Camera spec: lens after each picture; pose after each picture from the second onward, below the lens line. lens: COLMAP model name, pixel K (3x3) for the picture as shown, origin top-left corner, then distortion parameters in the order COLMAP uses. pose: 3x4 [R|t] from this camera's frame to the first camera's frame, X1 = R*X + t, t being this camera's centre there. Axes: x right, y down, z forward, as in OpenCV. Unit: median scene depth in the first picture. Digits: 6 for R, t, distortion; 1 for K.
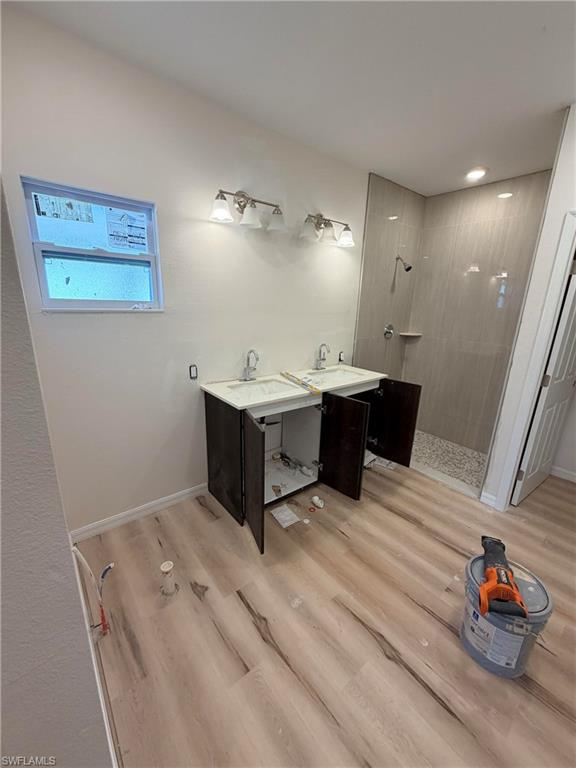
lens RADIAL K [[306.6, 0, 289.8], [0, 306.6, 383.8], [0, 0, 1]] dist [0.000208, 0.000151]
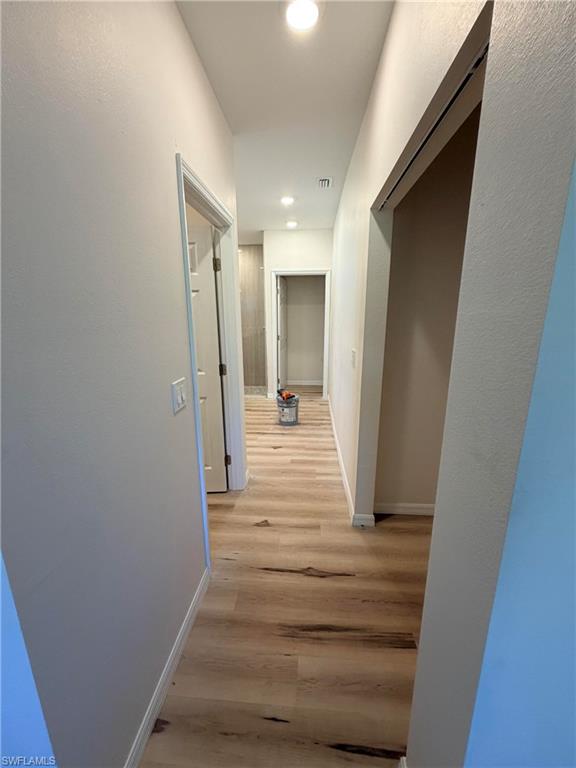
lens RADIAL K [[306.6, 0, 288.6], [0, 306.6, 383.7], [0, 0, 1]] dist [0.000208, 0.000151]
pose [[0.695780, -0.197439, 0.690585, -0.745235], [0.209903, 0.975397, 0.067384, 0.173779], [-0.686899, 0.098072, 0.720105, -0.661140]]
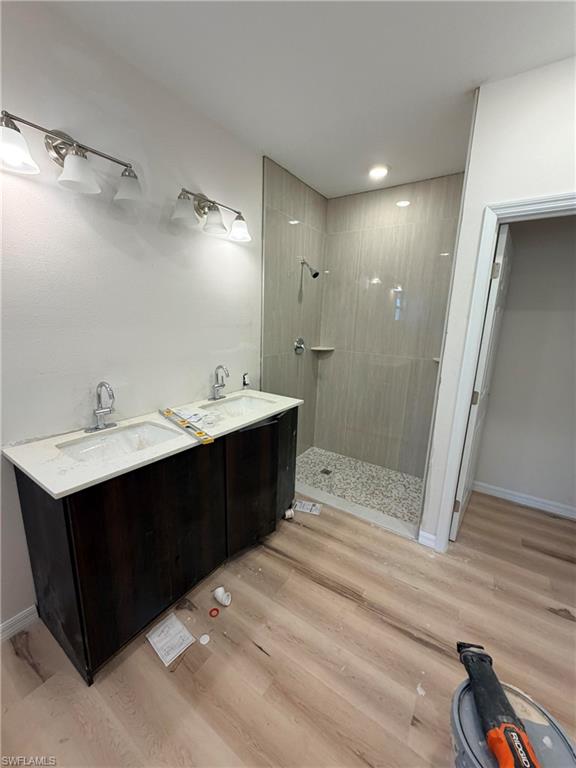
lens RADIAL K [[306.6, 0, 286.6], [0, 306.6, 384.8], [0, 0, 1]] dist [0.000208, 0.000151]
pose [[0.961849, -0.062802, 0.266275, 0.073376], [0.074293, 0.996681, -0.033294, -0.052492], [-0.263300, 0.051807, 0.963322, 0.263034]]
